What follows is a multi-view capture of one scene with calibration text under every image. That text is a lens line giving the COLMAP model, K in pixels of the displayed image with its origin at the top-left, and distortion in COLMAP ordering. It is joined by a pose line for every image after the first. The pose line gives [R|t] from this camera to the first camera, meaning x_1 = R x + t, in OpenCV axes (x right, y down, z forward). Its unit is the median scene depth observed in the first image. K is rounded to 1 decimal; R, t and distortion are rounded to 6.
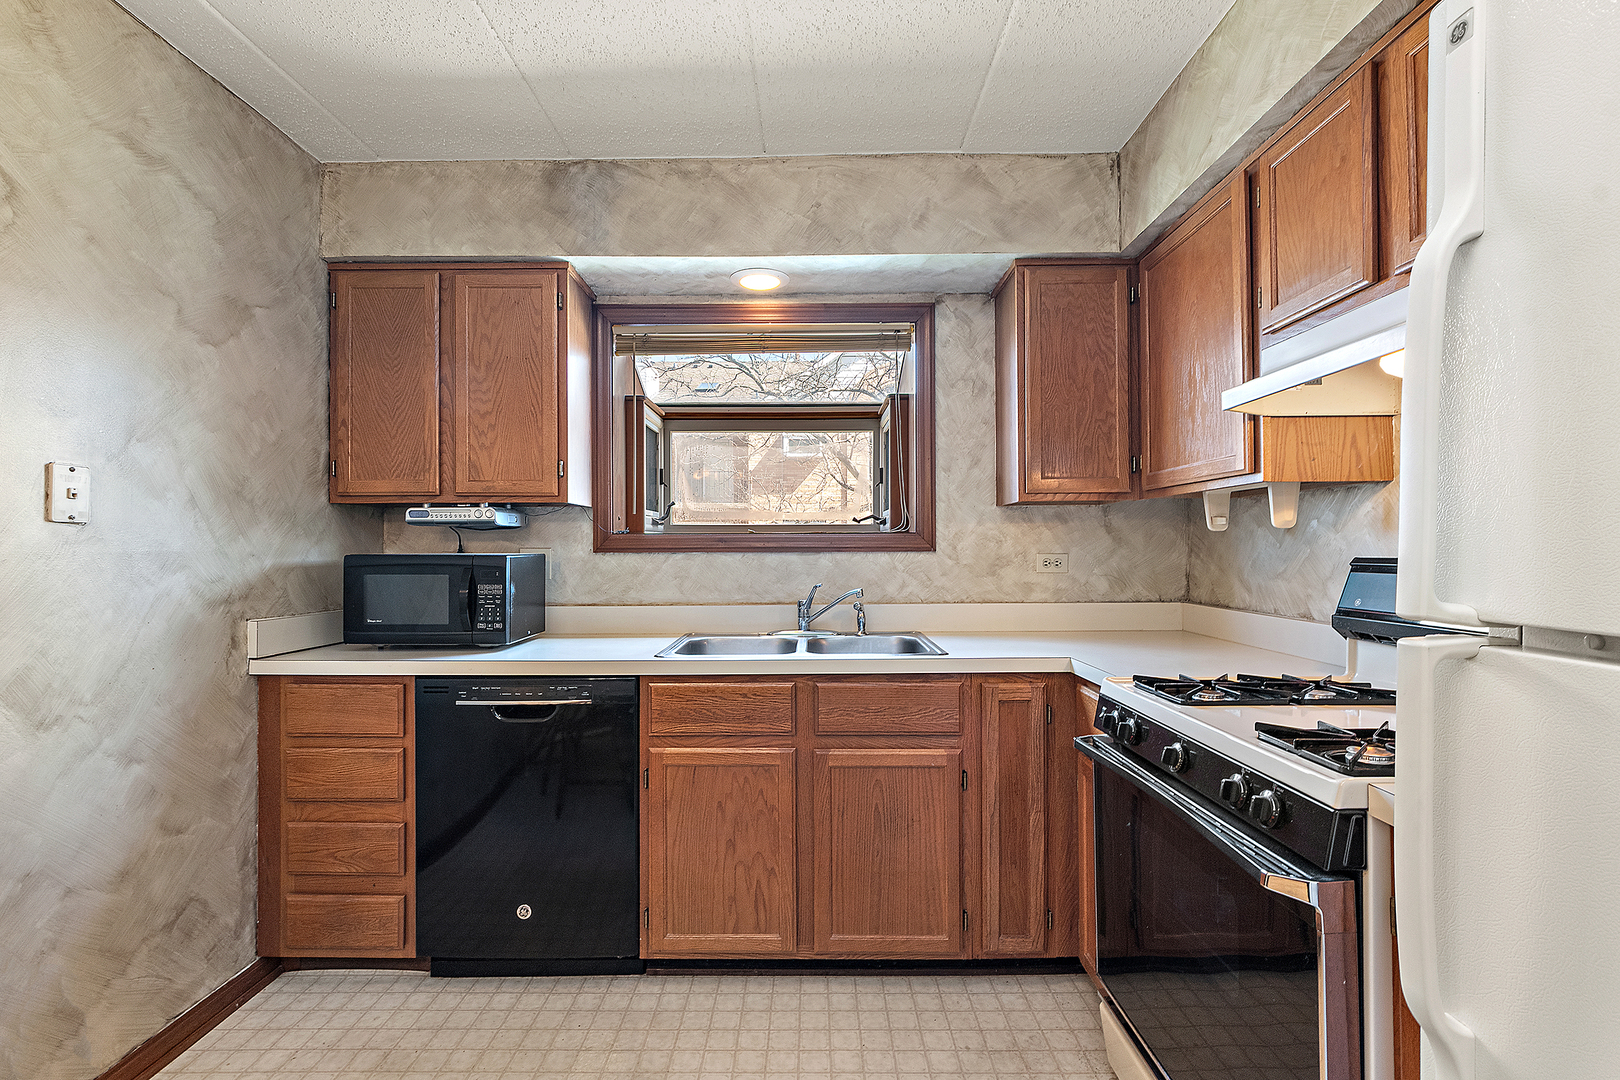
lens RADIAL K [[730.8, 0, 803.7], [0, 730.8, 545.7], [0, 0, 1]] dist [-0.001701, -0.000779]
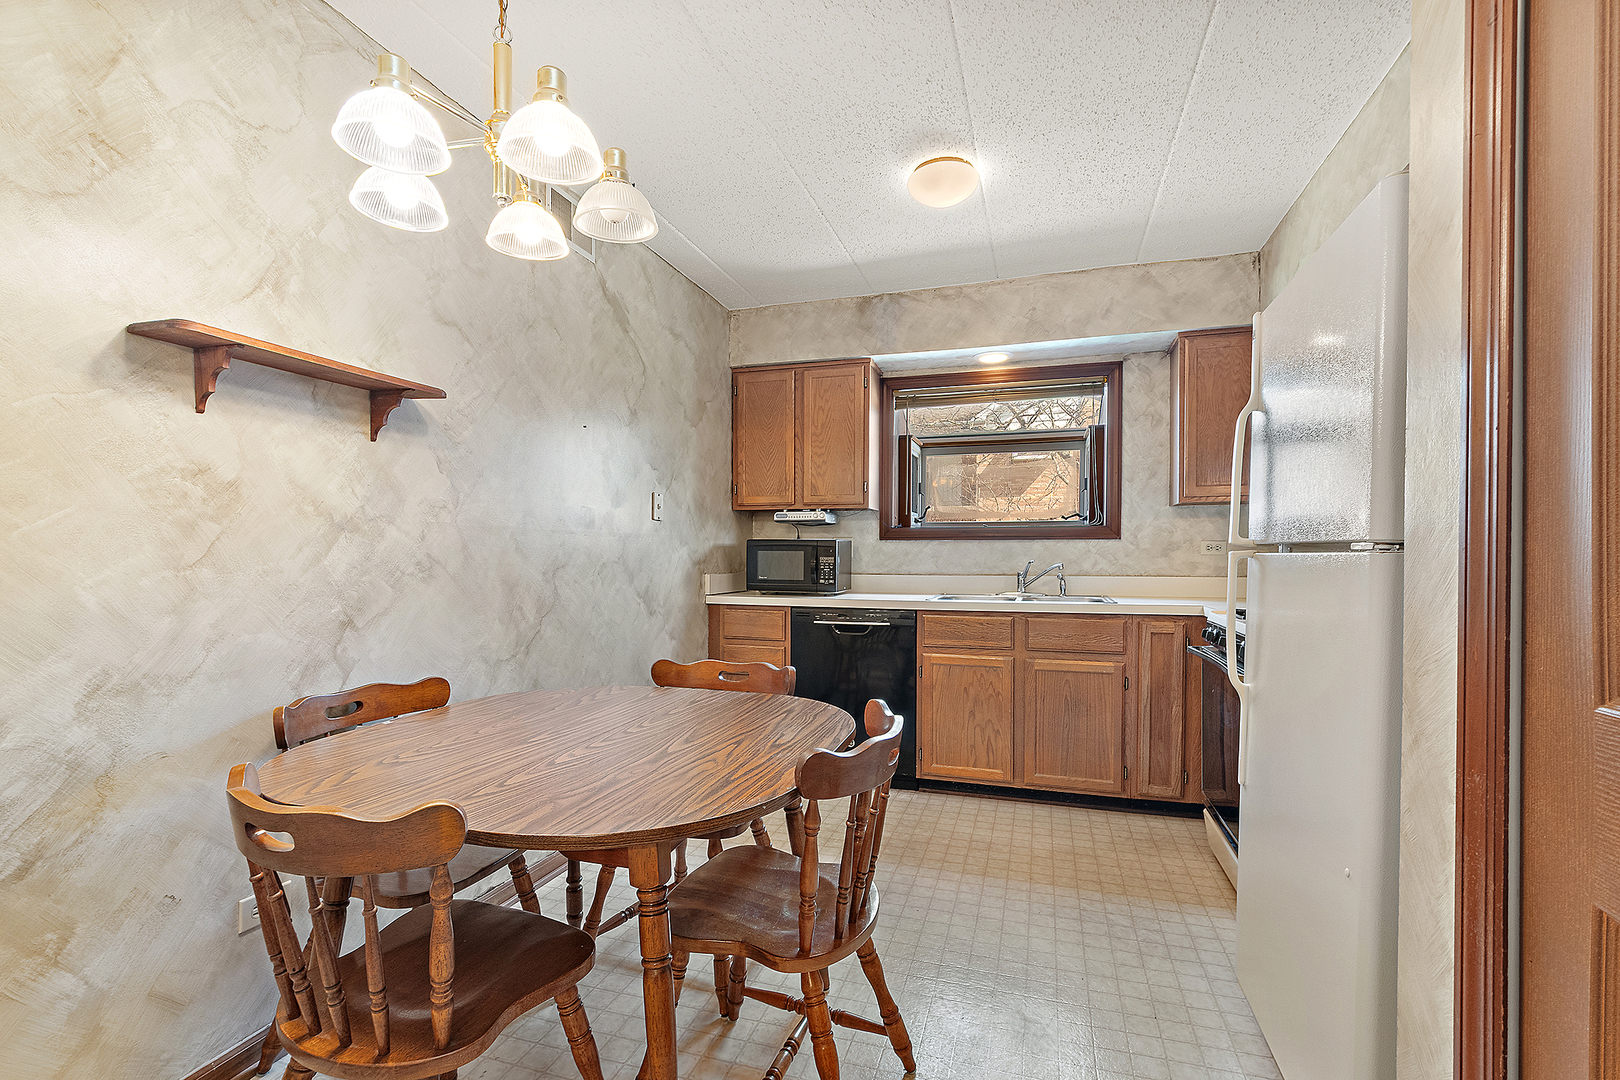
lens RADIAL K [[722.1, 0, 804.8], [0, 722.1, 567.9], [0, 0, 1]] dist [0.001616, -0.000182]
pose [[0.953840, 0.011547, -0.300095, 0.022462], [-0.003741, 0.999640, 0.026572, 0.032752], [0.300293, -0.024222, 0.953539, -0.582245]]
